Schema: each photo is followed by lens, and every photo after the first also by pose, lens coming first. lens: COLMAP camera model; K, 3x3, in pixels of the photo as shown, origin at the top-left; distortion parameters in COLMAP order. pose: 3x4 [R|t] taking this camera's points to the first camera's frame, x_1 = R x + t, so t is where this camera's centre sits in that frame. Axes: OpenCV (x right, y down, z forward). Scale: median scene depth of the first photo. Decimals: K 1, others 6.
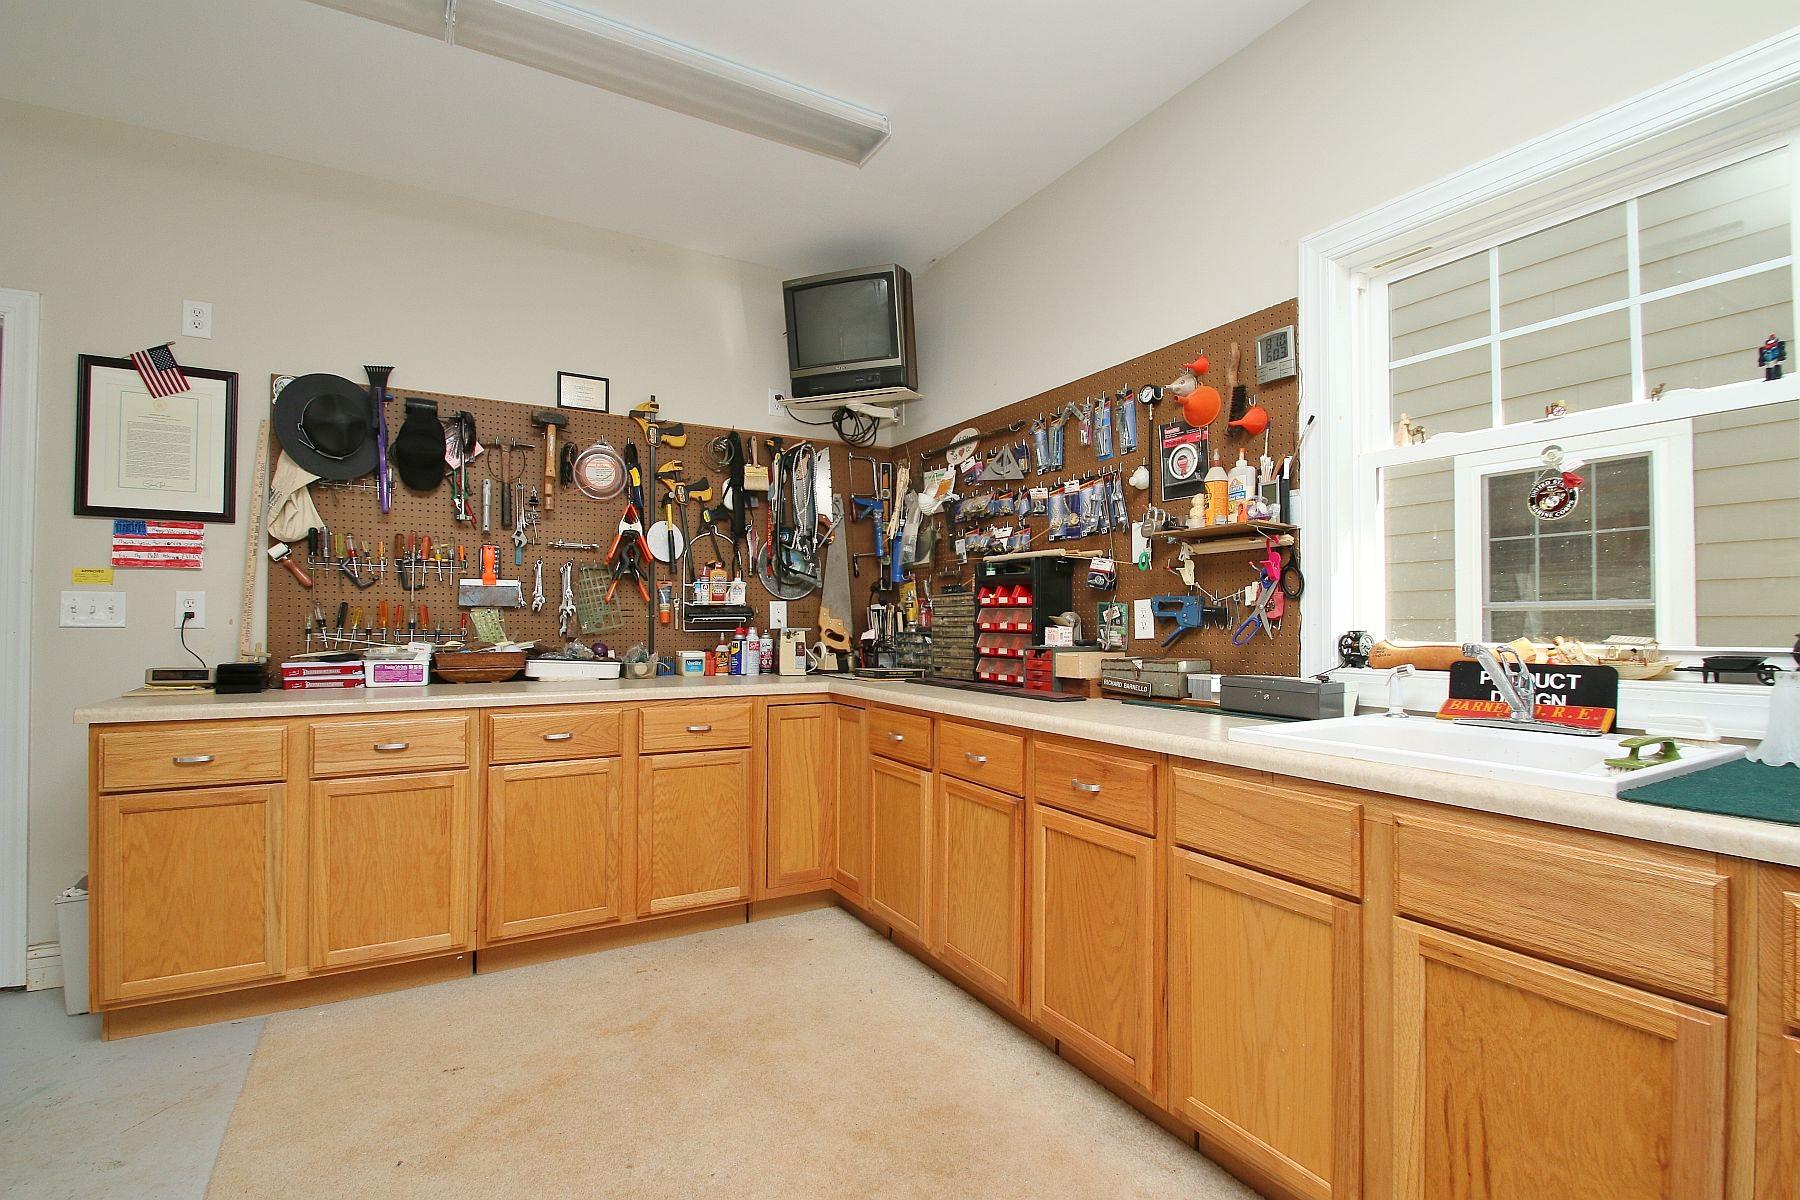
lens RADIAL K [[834.4, 0, 911.6], [0, 834.4, 611.9], [0, 0, 1]] dist [-0.004837, -0.008757]
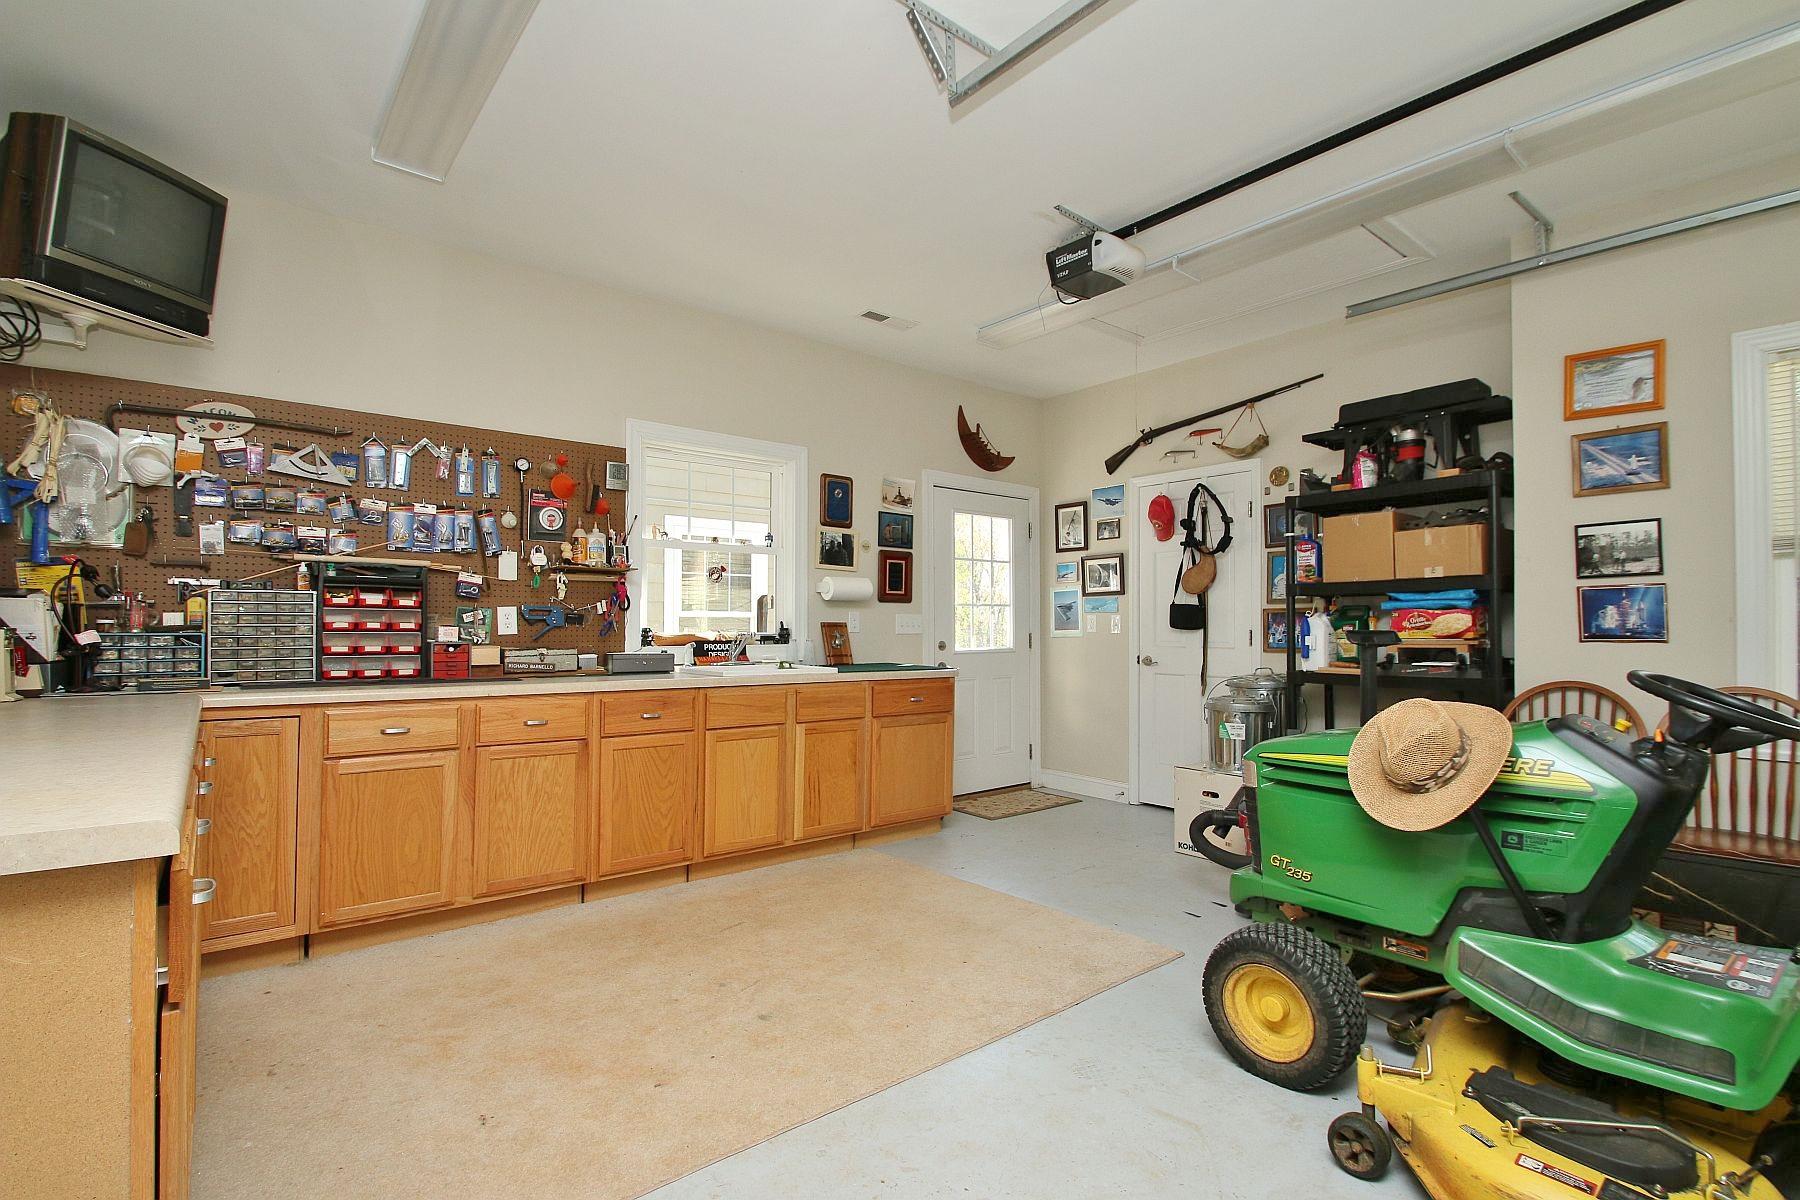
lens RADIAL K [[834.4, 0, 902.7], [0, 834.4, 612.9], [0, 0, 1]] dist [-0.004837, -0.008757]
pose [[-0.164530, 0.014225, 0.986269, -1.128409], [-0.016868, 0.999709, -0.017233, 0.008159], [-0.986228, -0.019472, -0.164242, 0.533078]]
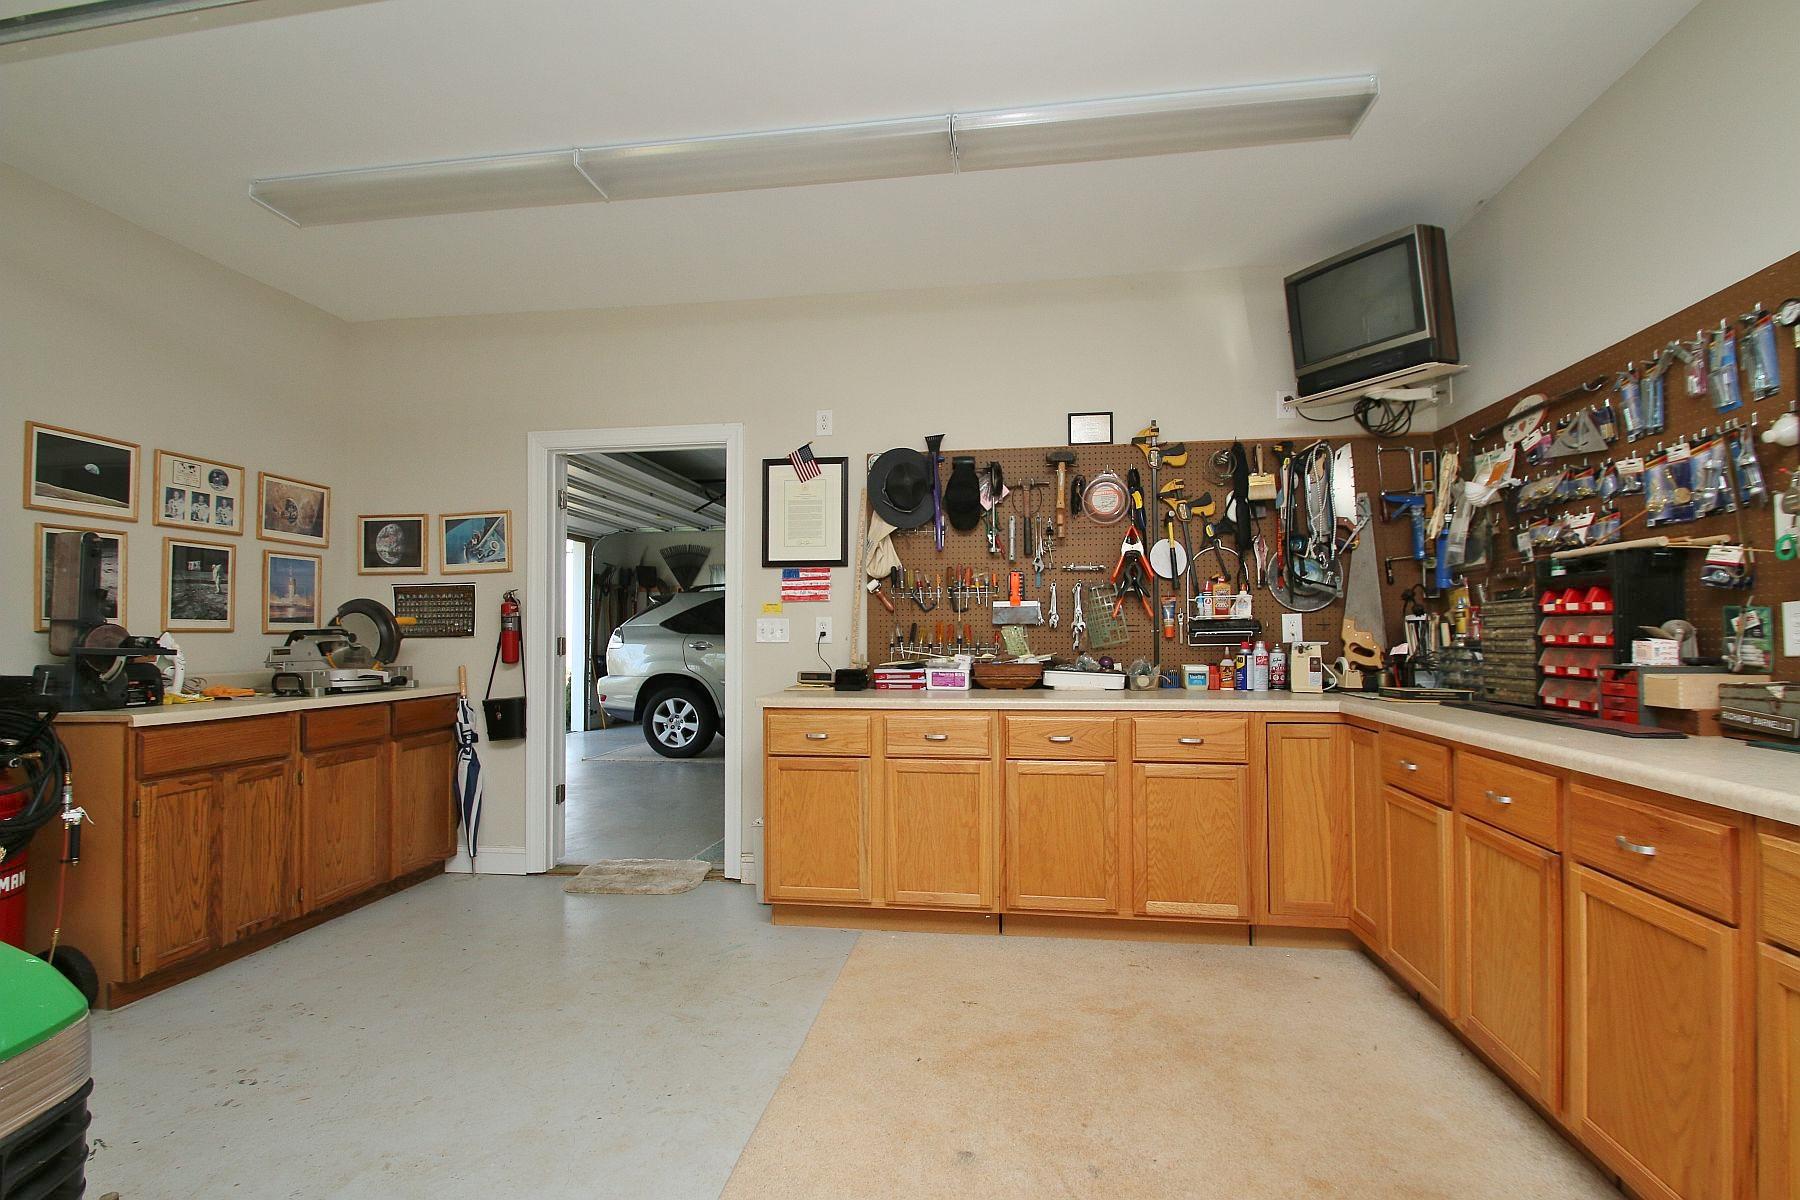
lens RADIAL K [[834.4, 0, 891.9], [0, 834.4, 612.6], [0, 0, 1]] dist [-0.004837, -0.008757]
pose [[0.772905, -0.023878, -0.634072, 0.115333], [0.014196, 0.999692, -0.020343, -0.001569], [0.634363, 0.006722, 0.773006, -0.020933]]
